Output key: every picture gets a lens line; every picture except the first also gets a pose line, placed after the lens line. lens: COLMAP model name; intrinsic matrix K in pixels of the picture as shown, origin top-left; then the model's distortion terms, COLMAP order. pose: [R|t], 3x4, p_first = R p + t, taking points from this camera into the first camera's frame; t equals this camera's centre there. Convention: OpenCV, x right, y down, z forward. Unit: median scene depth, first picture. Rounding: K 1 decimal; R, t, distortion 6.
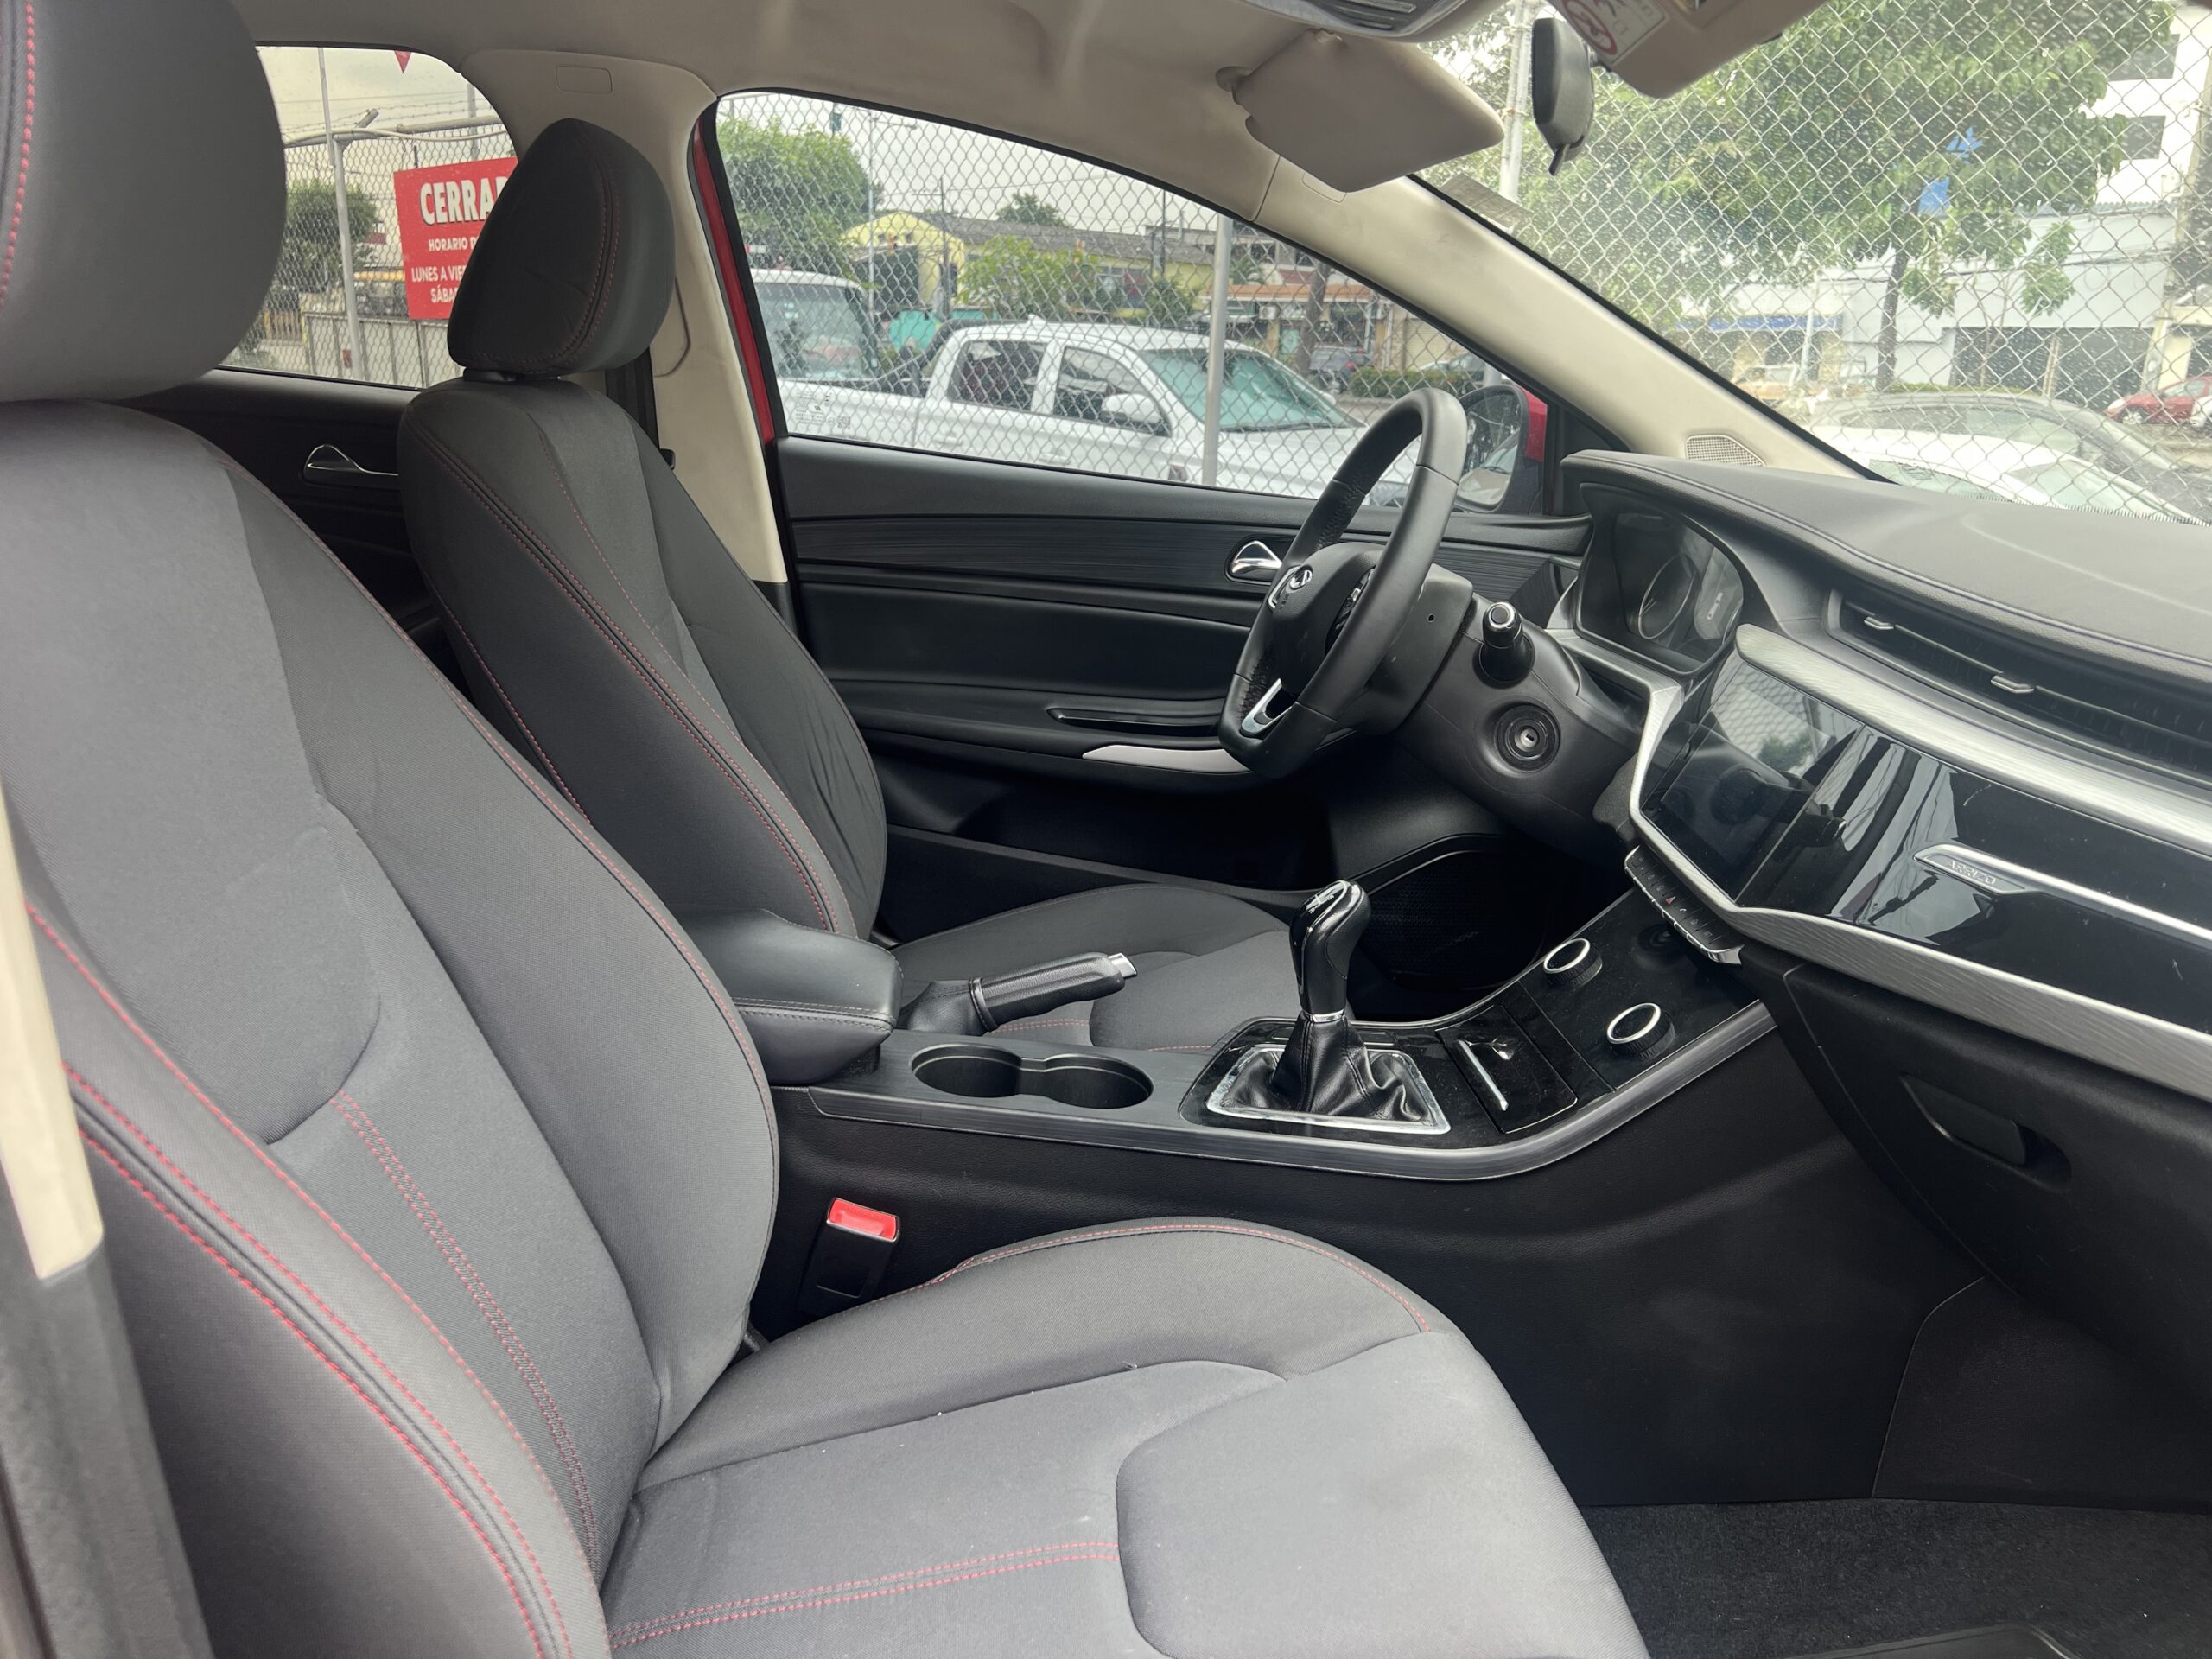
lens RADIAL K [[1658.1, 0, 1107.3], [0, 1658.1, 851.9], [0, 0, 1]] dist [0.054924, -0.065654]
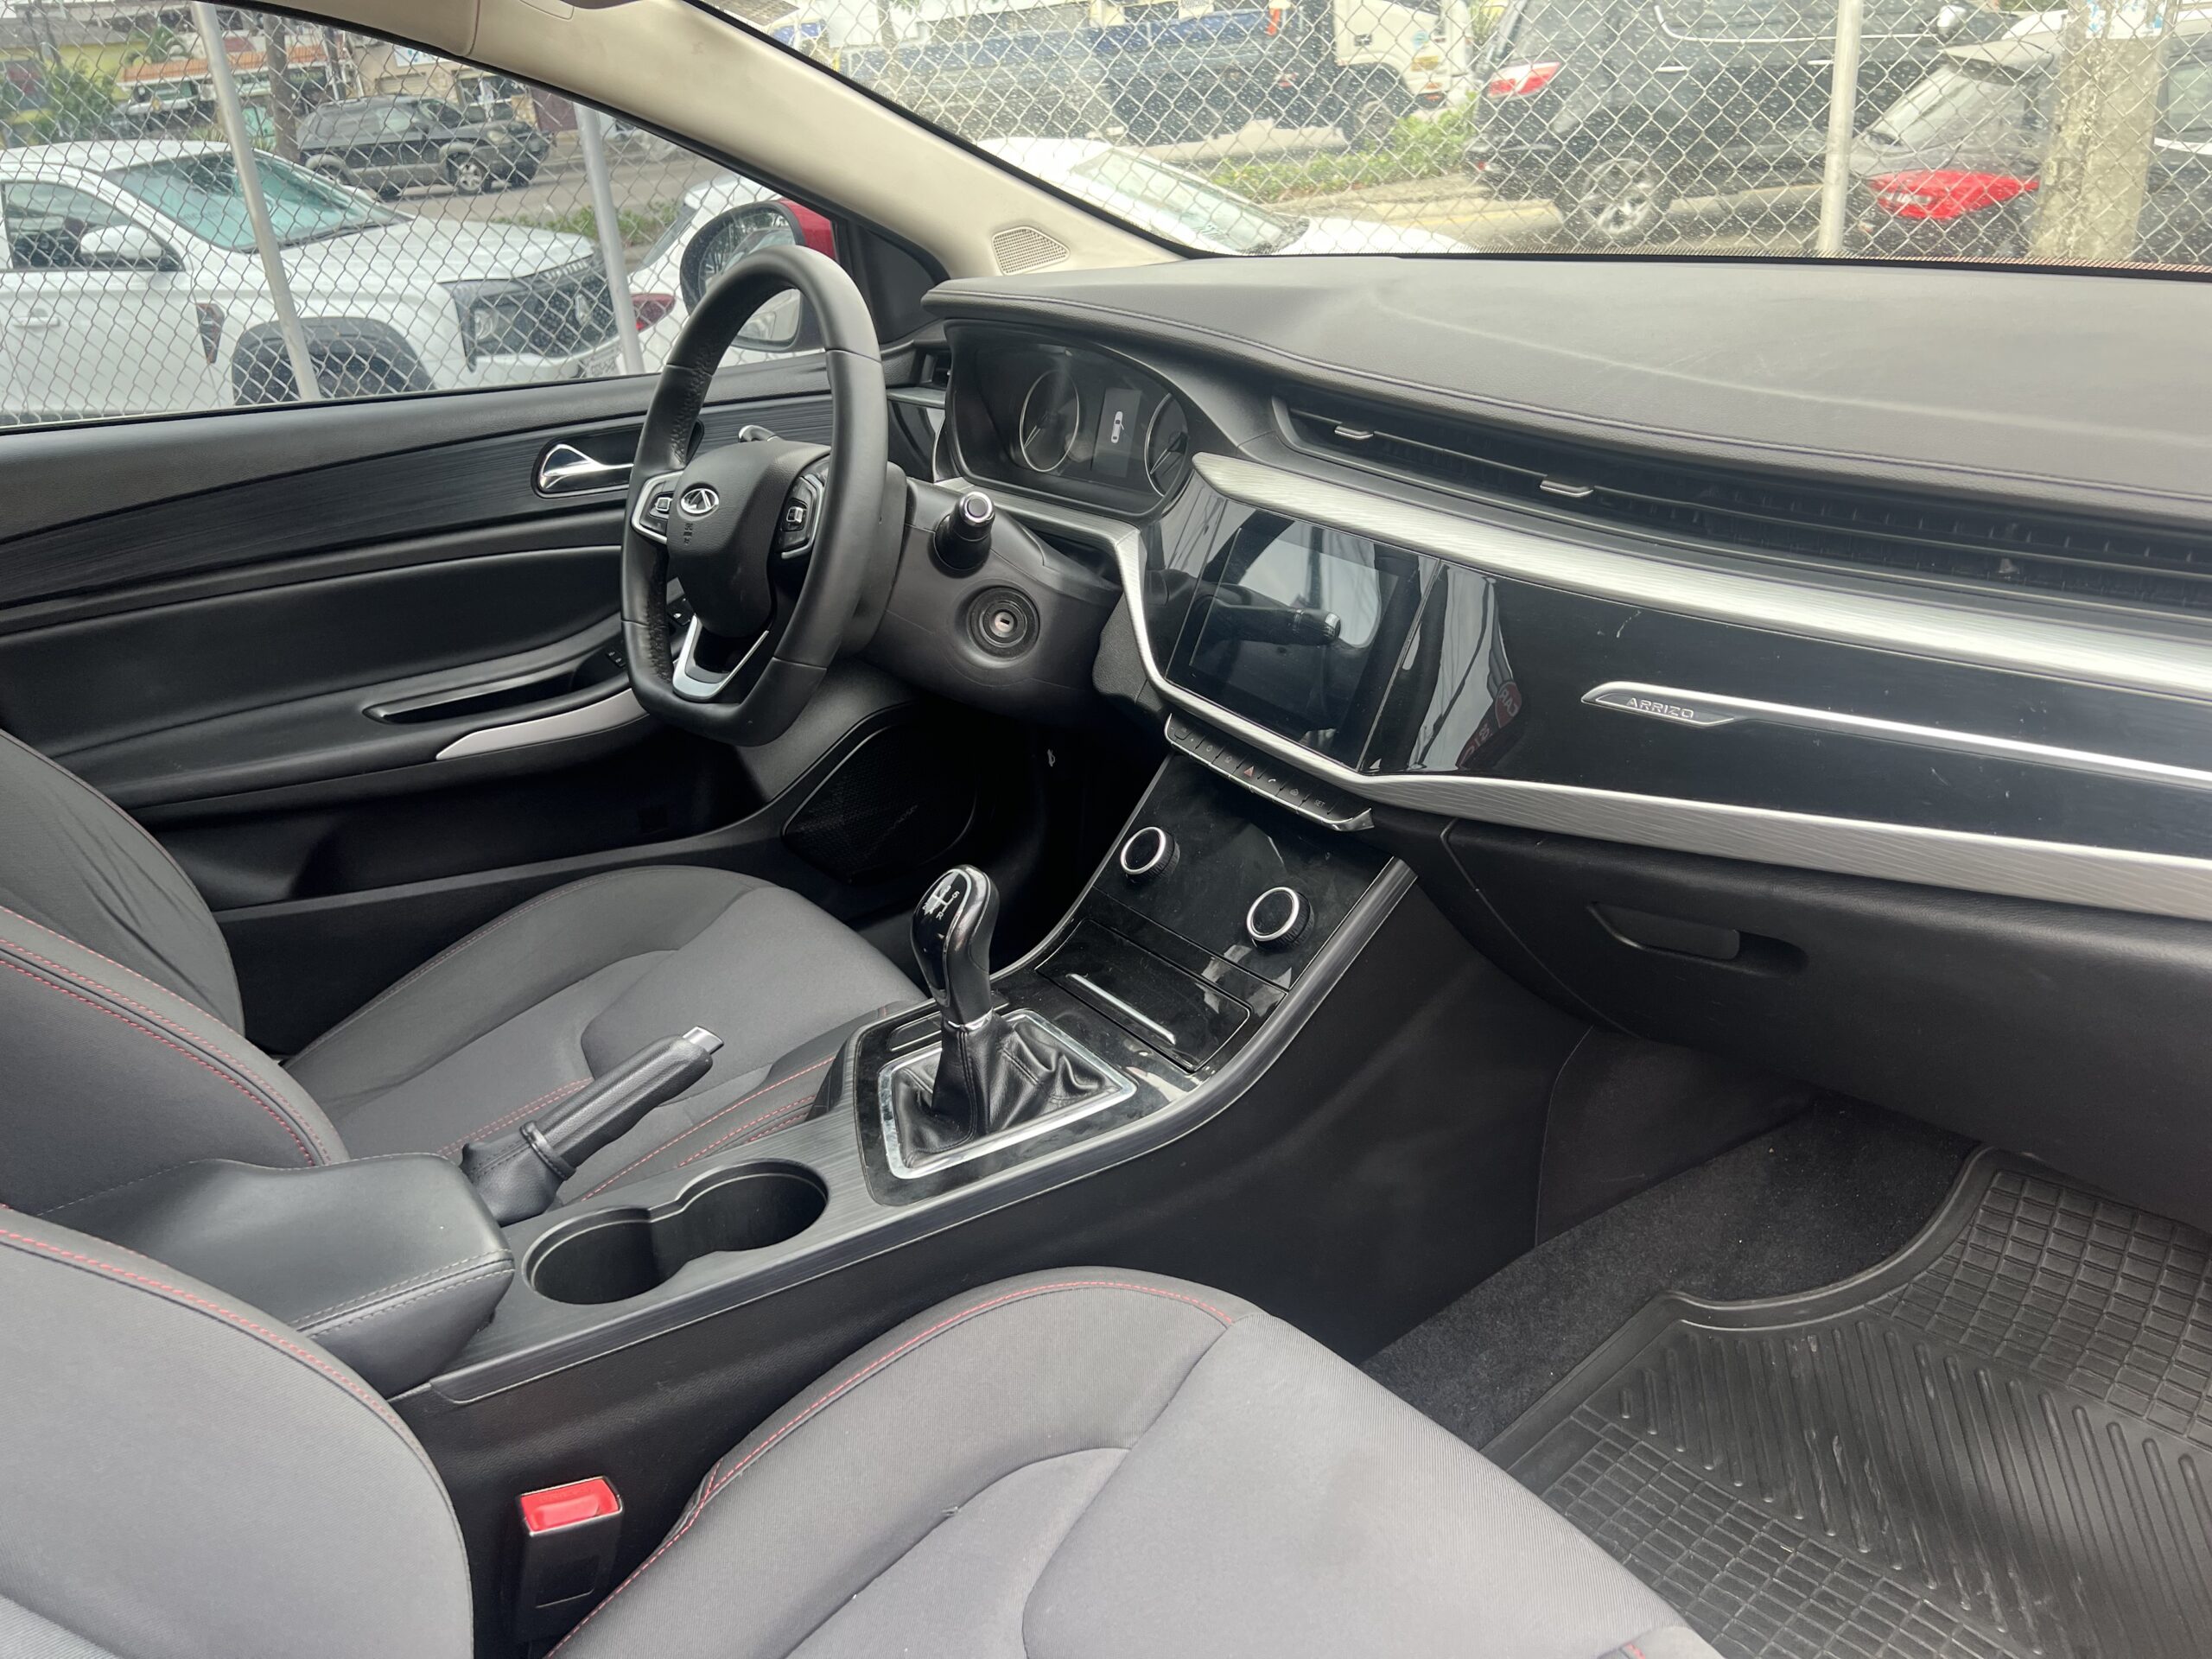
lens RADIAL K [[1658.1, 0, 1080.0], [0, 1658.1, 865.5], [0, 0, 1]] dist [0.054924, -0.065654]
pose [[0.853461, -0.325434, 0.407059, -0.124594], [0.264092, 0.943420, 0.200533, -0.114908], [-0.449288, -0.063646, 0.891117, 0.167888]]
